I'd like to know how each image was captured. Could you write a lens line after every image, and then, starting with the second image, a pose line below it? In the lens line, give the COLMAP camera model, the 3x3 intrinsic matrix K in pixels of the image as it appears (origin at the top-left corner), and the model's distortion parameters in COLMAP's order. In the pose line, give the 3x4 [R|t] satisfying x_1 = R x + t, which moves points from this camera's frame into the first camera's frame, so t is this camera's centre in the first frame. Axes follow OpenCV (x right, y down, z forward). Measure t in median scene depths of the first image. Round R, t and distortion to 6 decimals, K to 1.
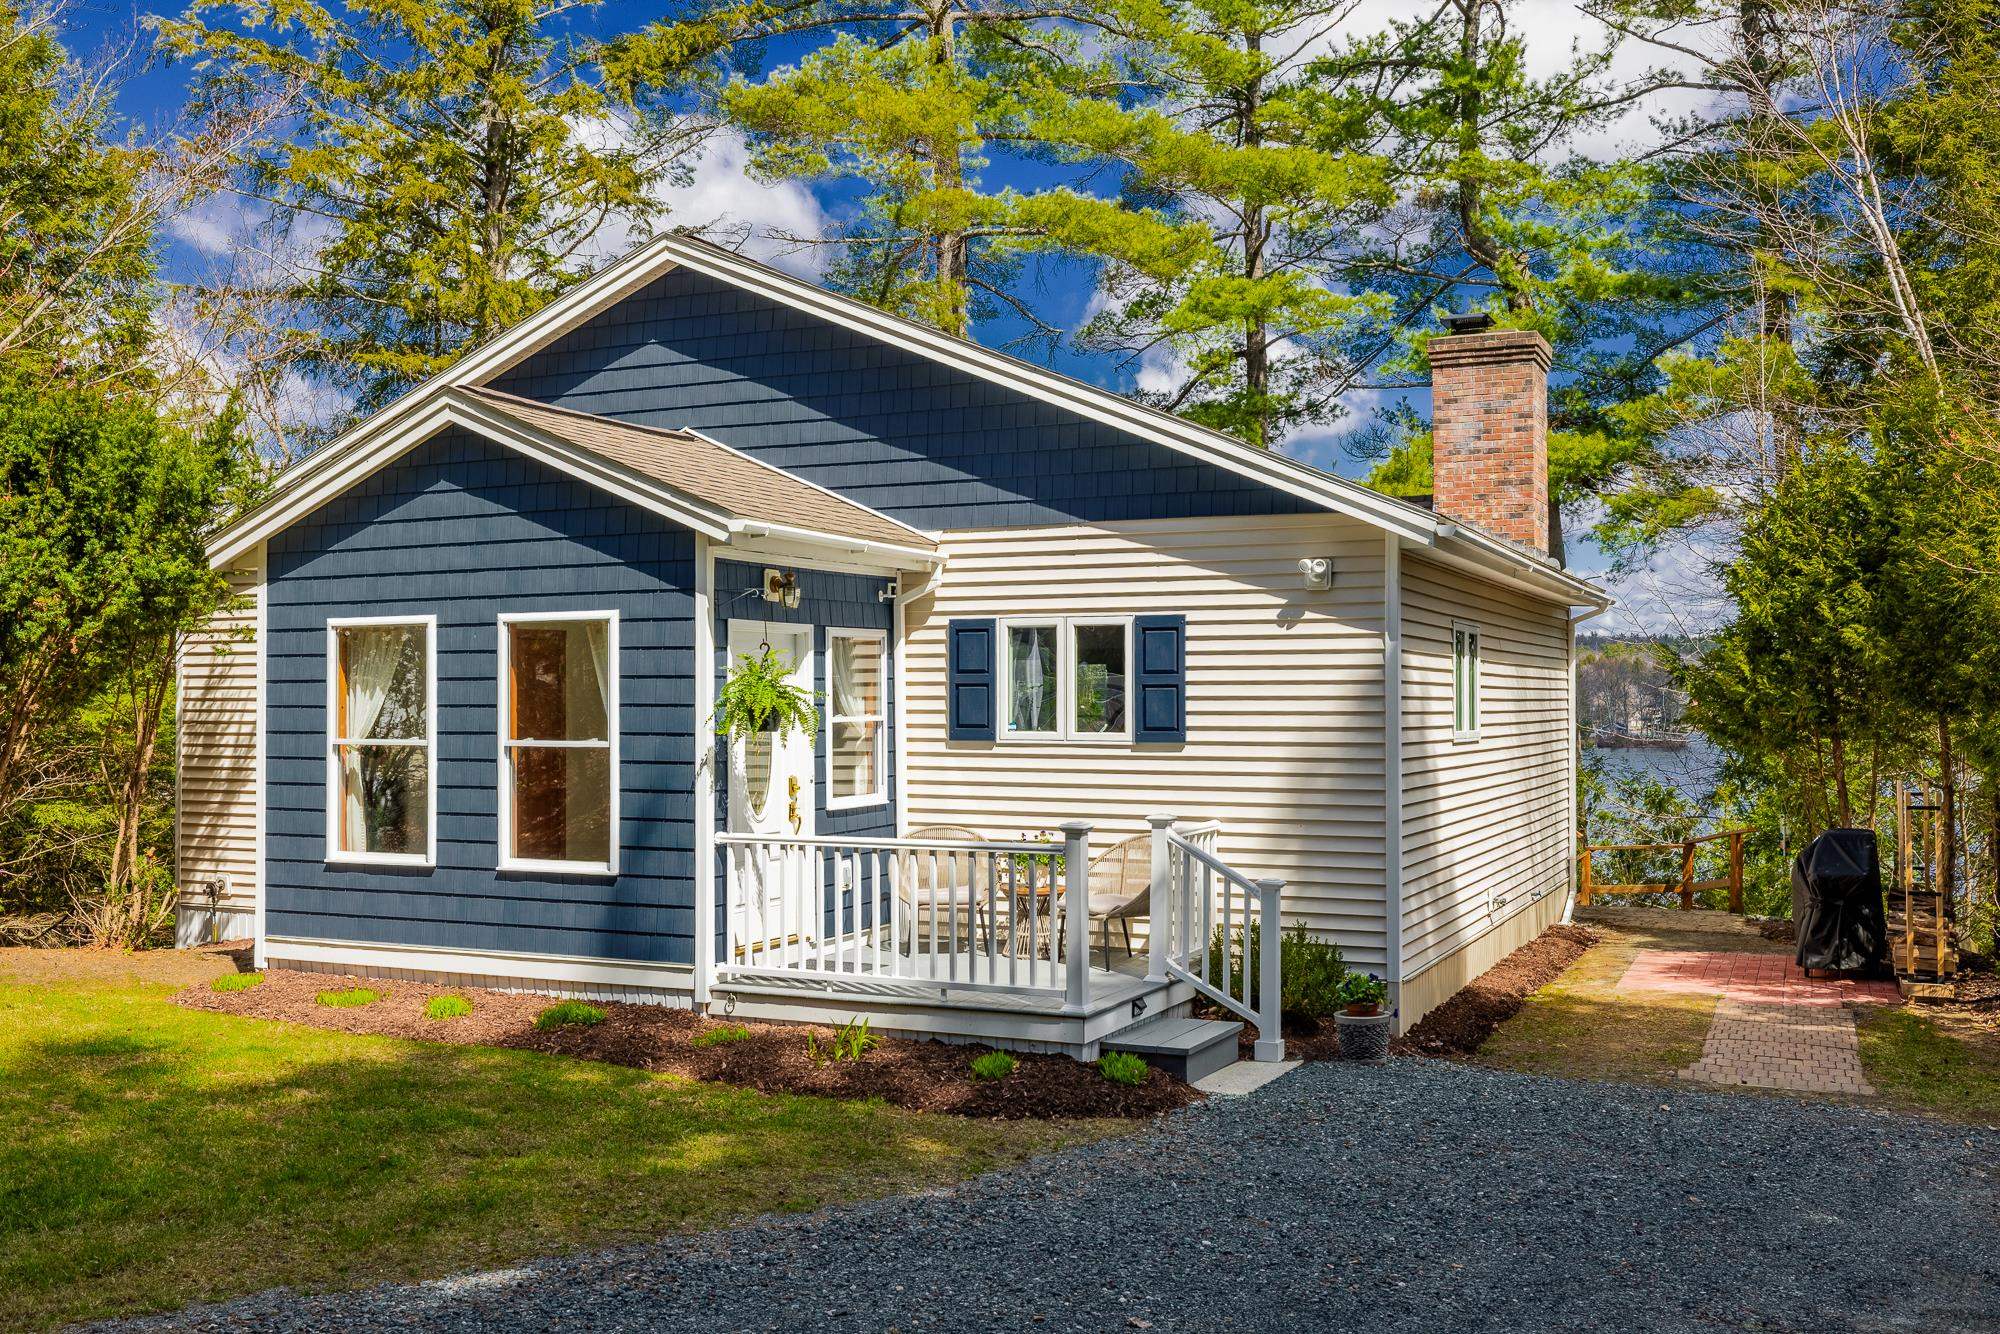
lens RADIAL K [[1860.8, 0, 1000.0], [0, 1860.8, 667.0], [0, 0, 1]] dist [0.005780, -0.017578]
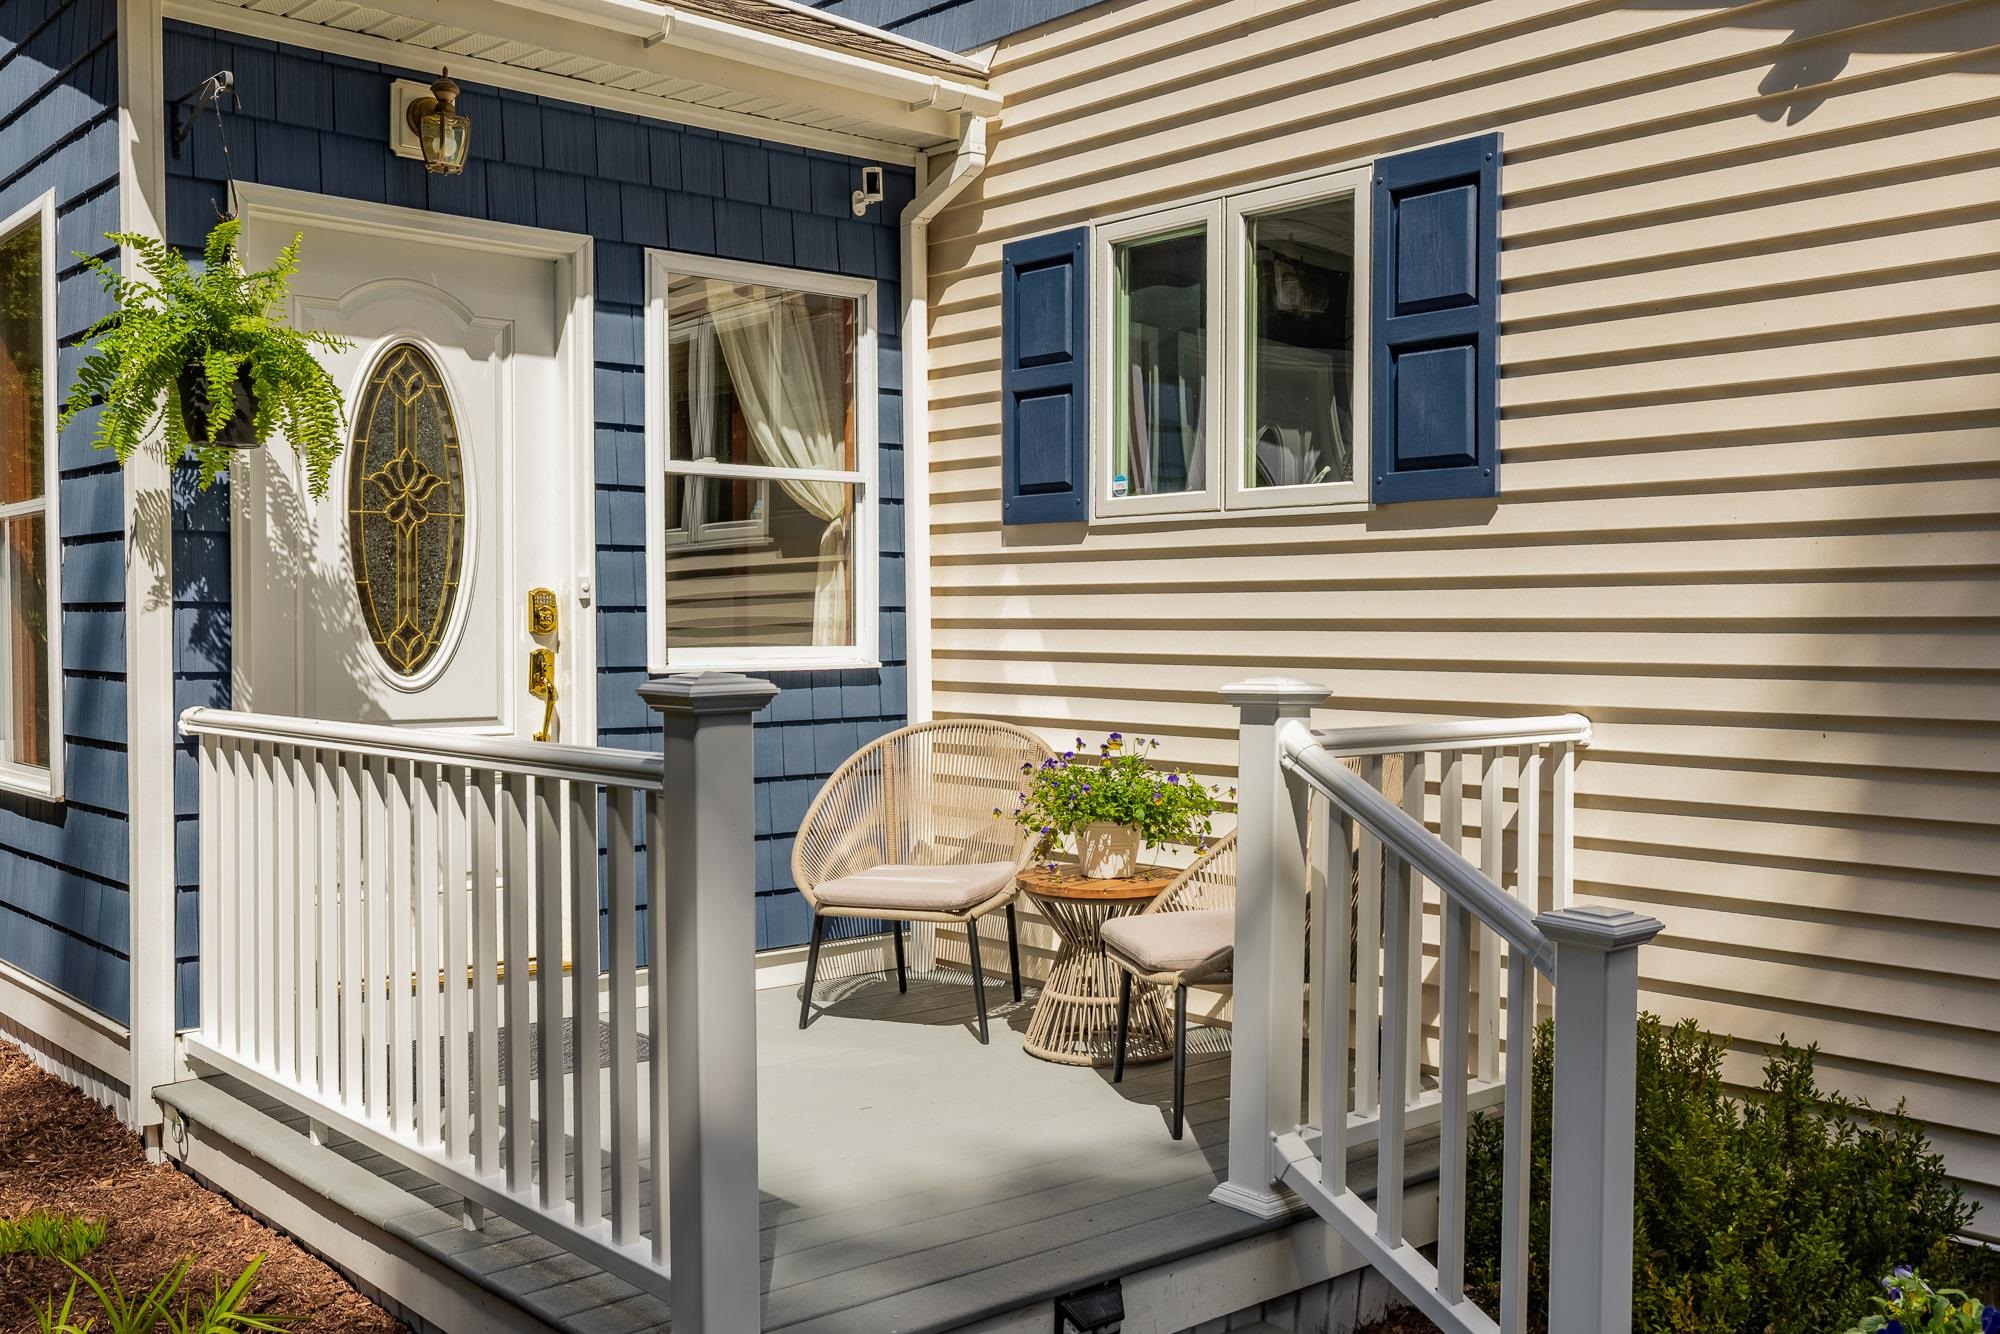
lens RADIAL K [[1860.8, 0, 1000.0], [0, 1860.8, 667.0], [0, 0, 1]] dist [0.005780, -0.017578]
pose [[0.913530, 0.010791, -0.406629, 0.157603], [0.004800, 0.999293, 0.037302, 0.059439], [0.406744, -0.036028, 0.912832, 0.633625]]
